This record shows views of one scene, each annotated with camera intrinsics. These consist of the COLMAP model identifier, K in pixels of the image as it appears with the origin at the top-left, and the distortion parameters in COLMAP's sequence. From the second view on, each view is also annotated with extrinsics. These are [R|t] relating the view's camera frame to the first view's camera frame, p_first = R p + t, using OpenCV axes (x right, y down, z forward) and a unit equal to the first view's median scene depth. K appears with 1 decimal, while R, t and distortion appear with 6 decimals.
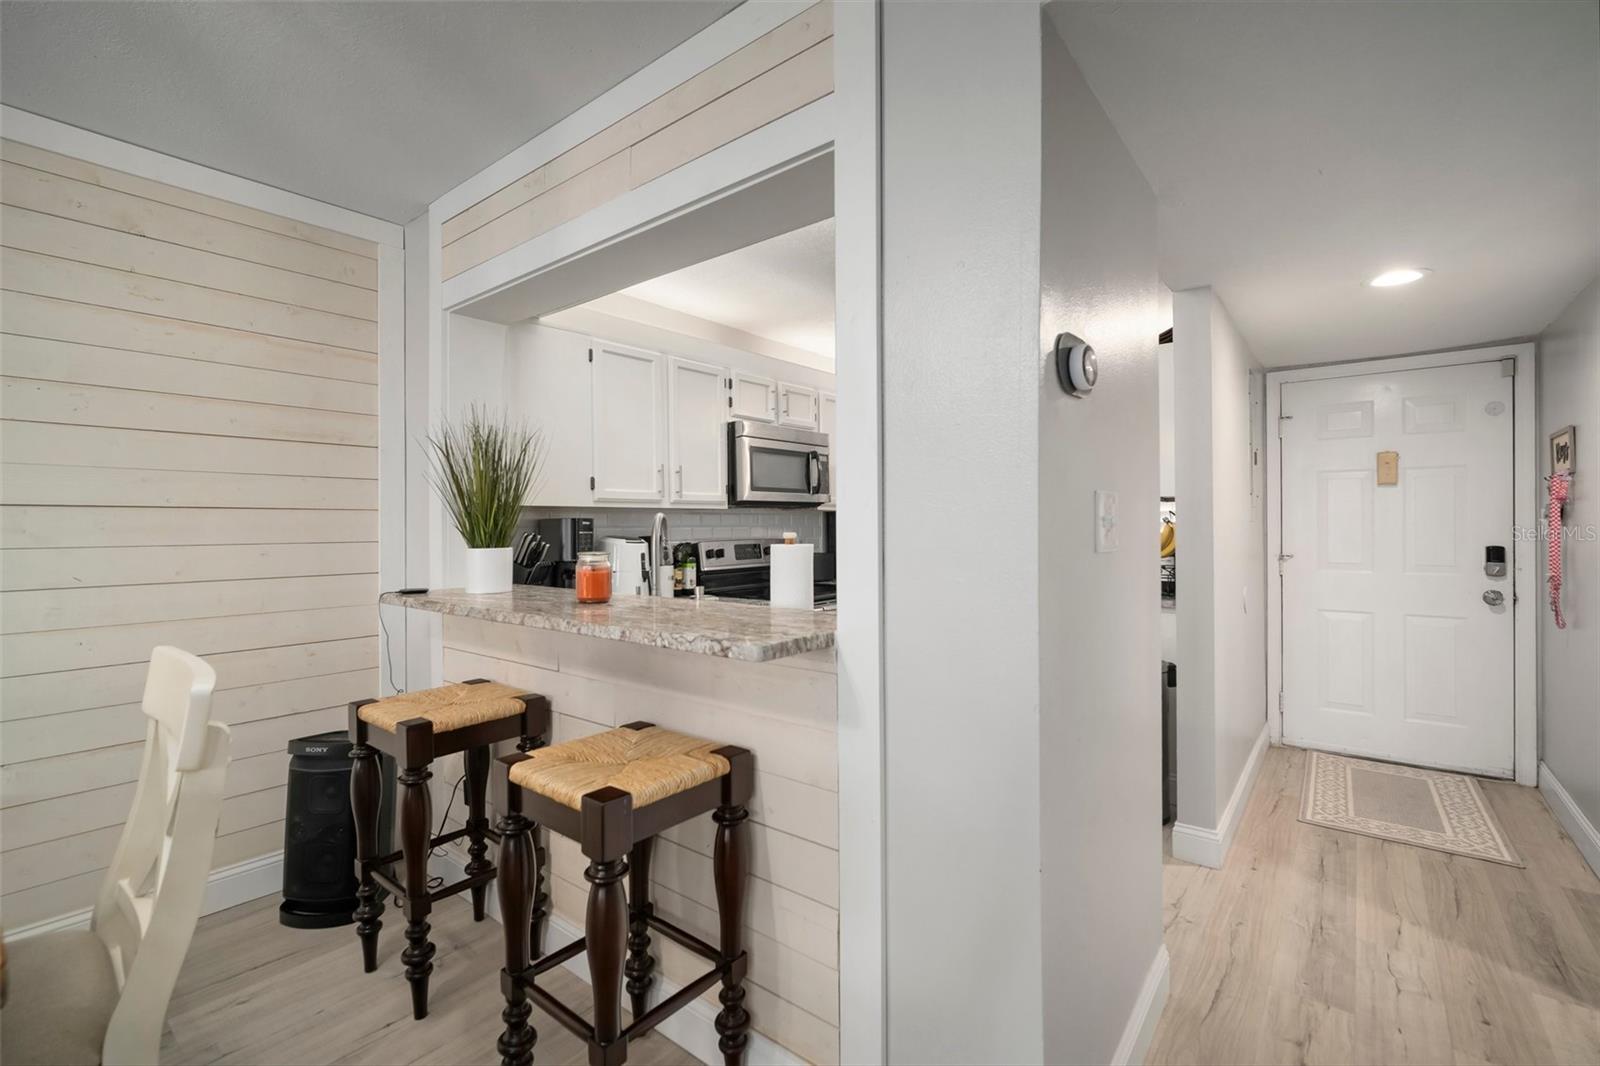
lens RADIAL K [[694.9, 0, 831.5], [0, 694.9, 520.7], [0, 0, 1]] dist [-0.000577, -0.000067]
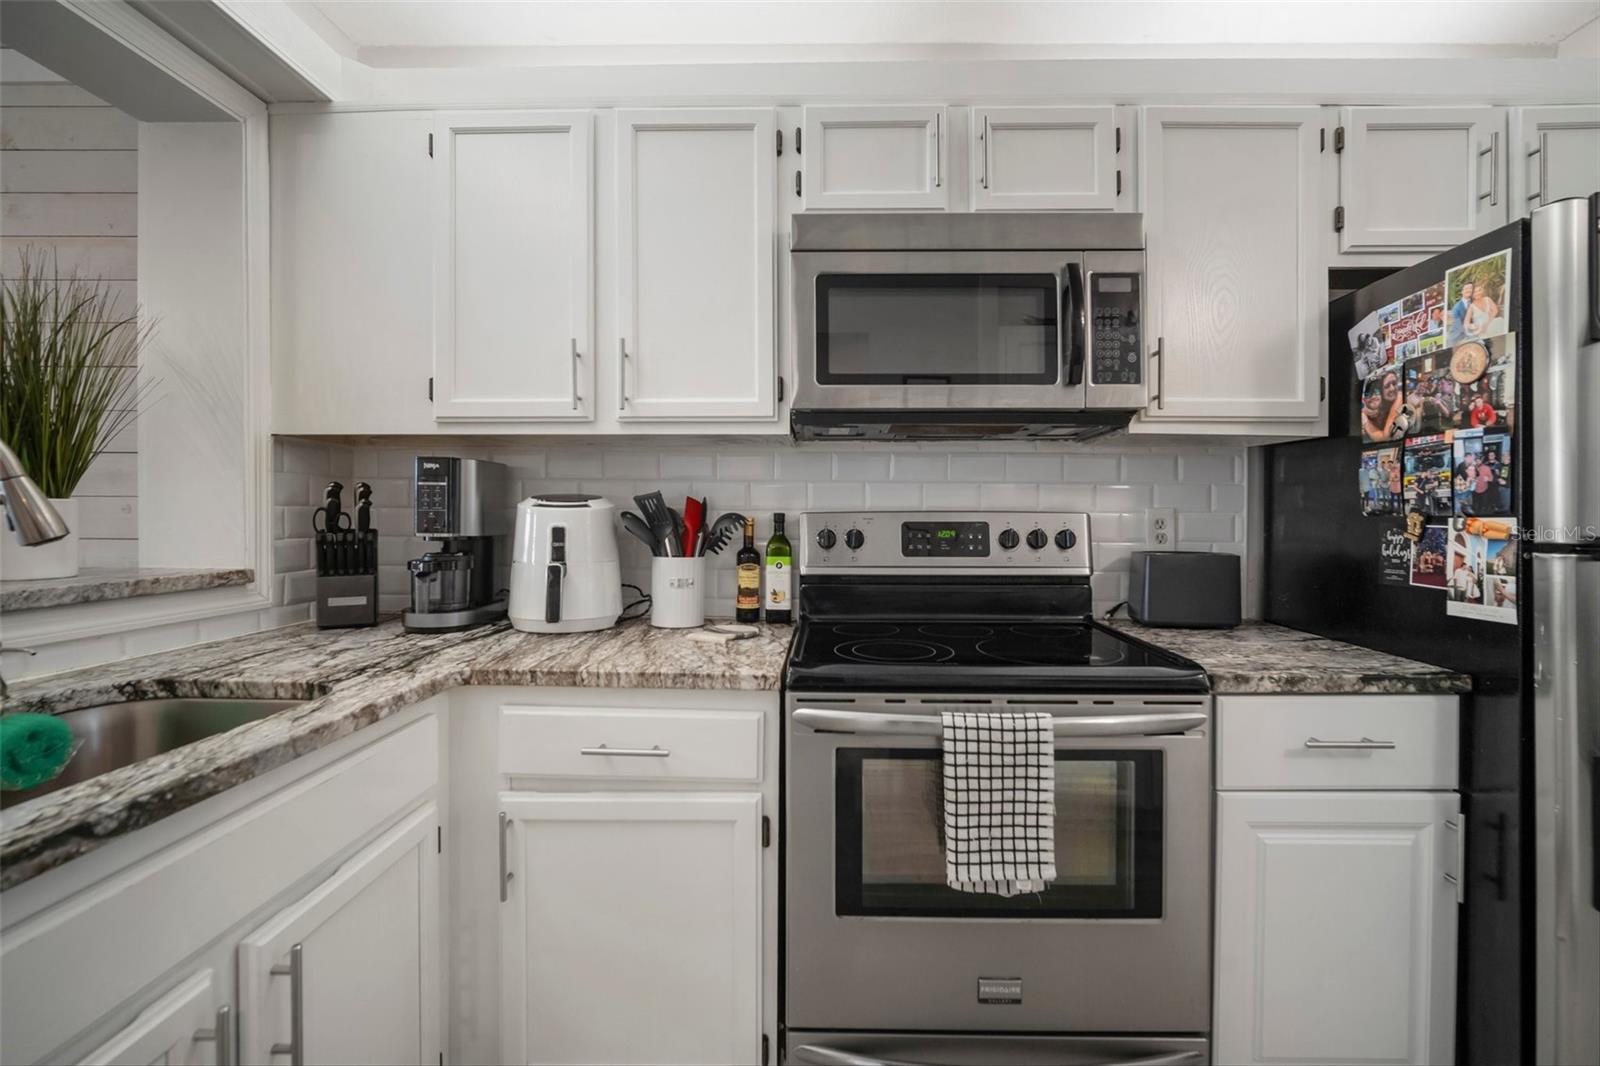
lens RADIAL K [[708.1, 0, 822.4], [0, 708.1, 515.8], [0, 0, 1]] dist [-0.009099, 0.000314]
pose [[0.600280, 0.012202, -0.799697, 0.206836], [-0.003624, 0.999915, 0.012537, 0.026992], [0.799782, -0.004628, 0.600273, 0.729407]]
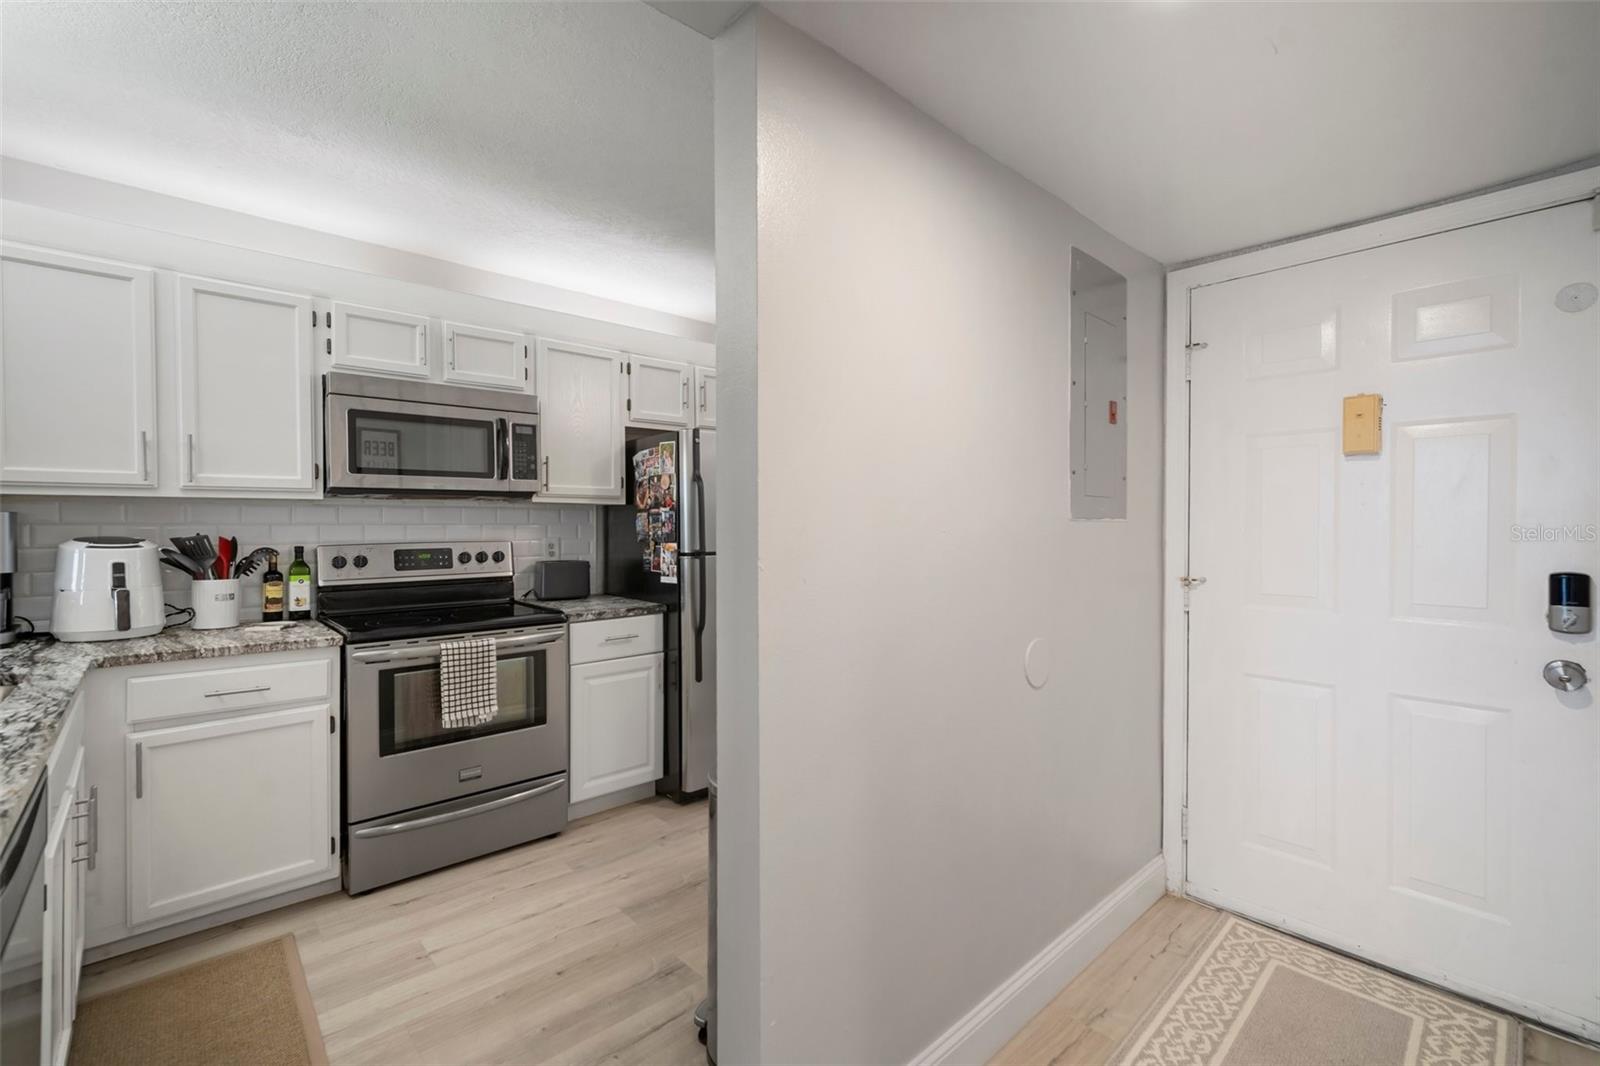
lens RADIAL K [[698.7, 0, 819.6], [0, 698.7, 525.3], [0, 0, 1]] dist [-0.001553, -0.000099]
pose [[0.988034, 0.006171, -0.154110, 0.438899], [-0.004583, 0.999933, 0.010654, -0.000520], [0.154165, -0.009820, 0.987996, 0.370096]]
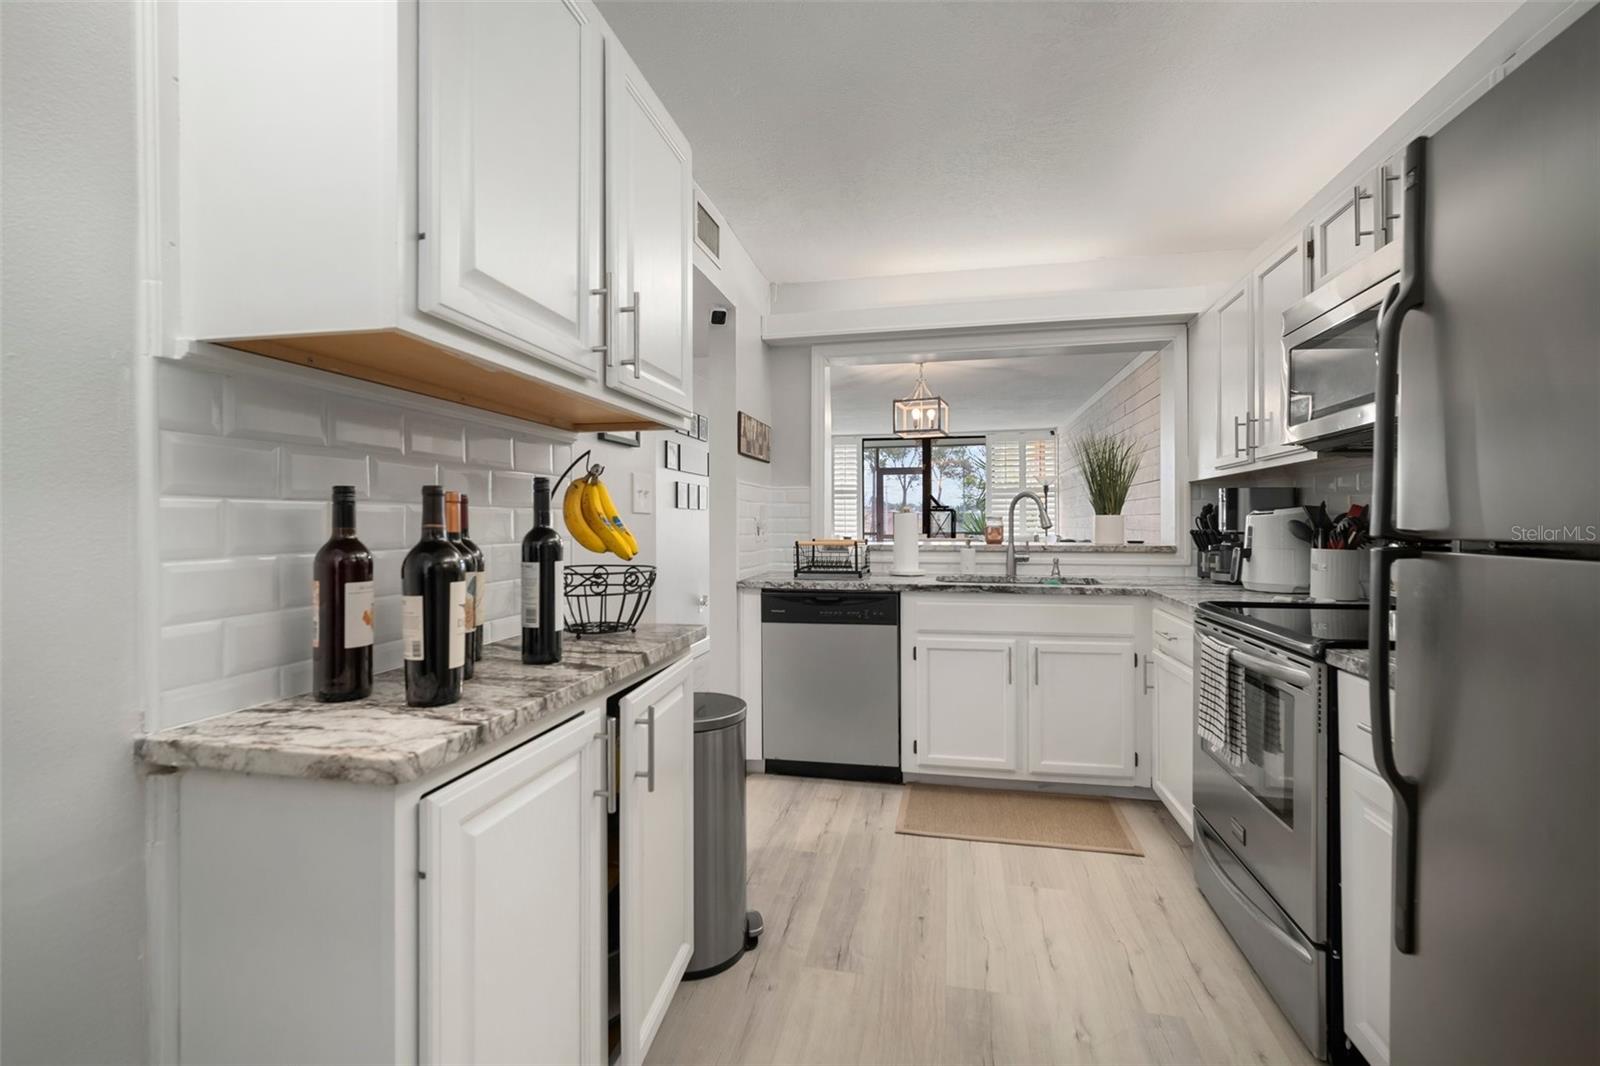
lens RADIAL K [[689.3, 0, 793.5], [0, 689.3, 522.8], [0, 0, 1]] dist [-0.001885, -0.000032]
pose [[-0.903237, 0.009796, -0.429031, 0.486776], [0.010804, 0.999942, 0.000084, 0.030280], [0.429007, -0.004560, -0.903290, 1.295004]]
